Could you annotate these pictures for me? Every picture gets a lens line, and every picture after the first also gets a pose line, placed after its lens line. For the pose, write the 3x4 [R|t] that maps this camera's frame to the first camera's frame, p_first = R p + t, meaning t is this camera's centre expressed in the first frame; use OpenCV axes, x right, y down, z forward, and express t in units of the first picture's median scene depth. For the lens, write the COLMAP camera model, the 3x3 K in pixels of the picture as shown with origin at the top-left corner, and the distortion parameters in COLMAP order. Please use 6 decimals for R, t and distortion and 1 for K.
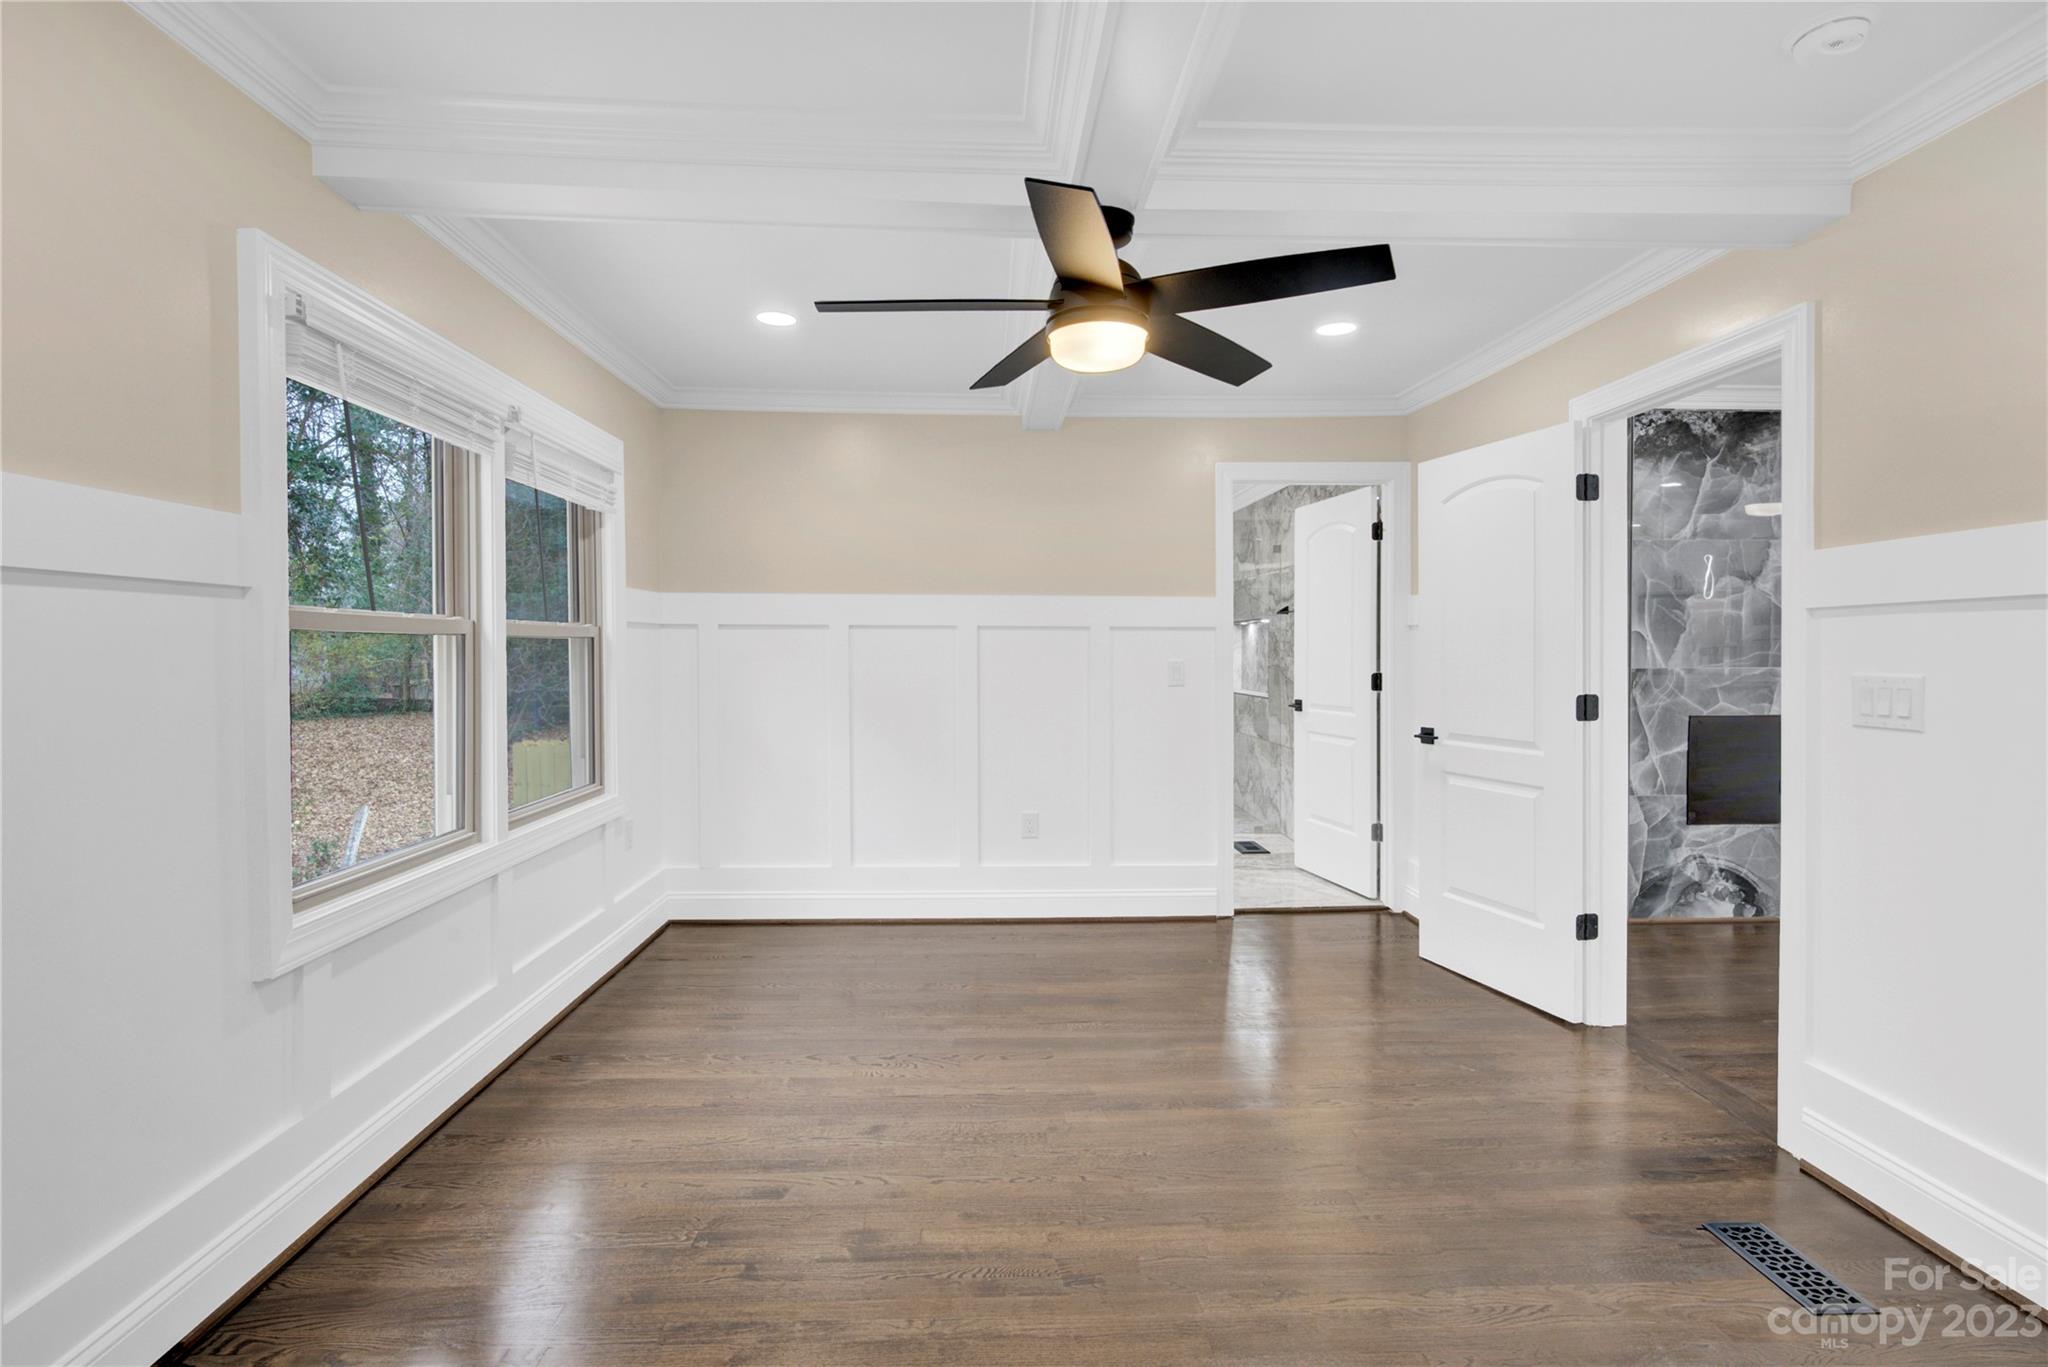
lens RADIAL K [[963.9, 0, 1014.0], [0, 963.9, 663.0], [0, 0, 1]] dist [-0.004474, 0.002420]
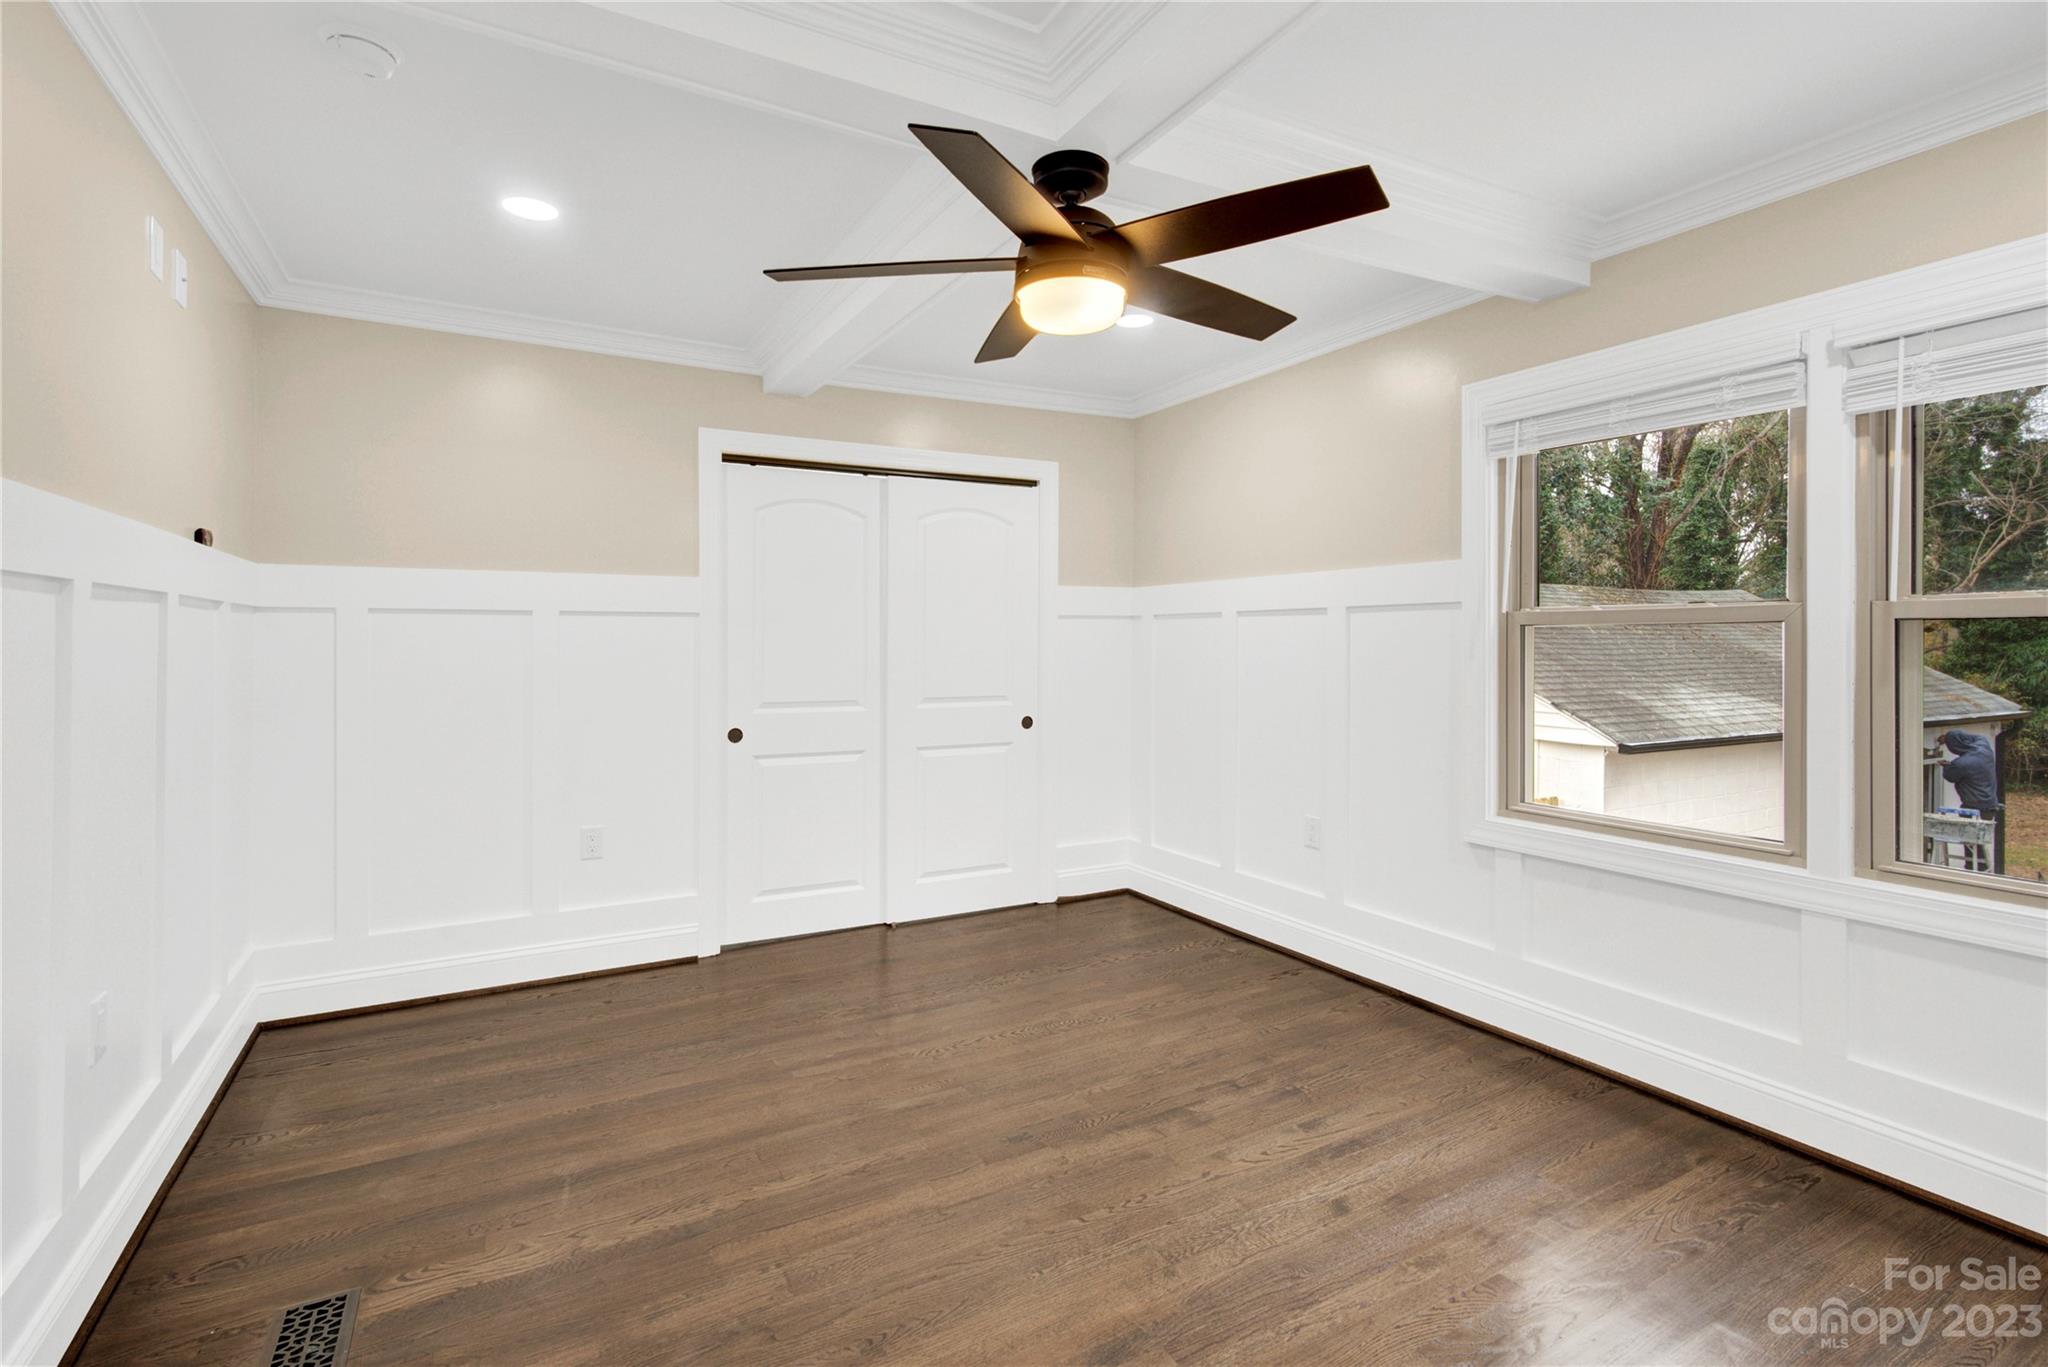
lens RADIAL K [[963.9, 0, 1030.4], [0, 963.9, 642.8], [0, 0, 1]] dist [-0.004474, 0.002420]
pose [[-0.886063, 0.003181, -0.463554, 0.561274], [-0.005270, 0.999843, 0.016933, -0.027272], [0.463535, 0.017447, -0.885907, 1.860224]]
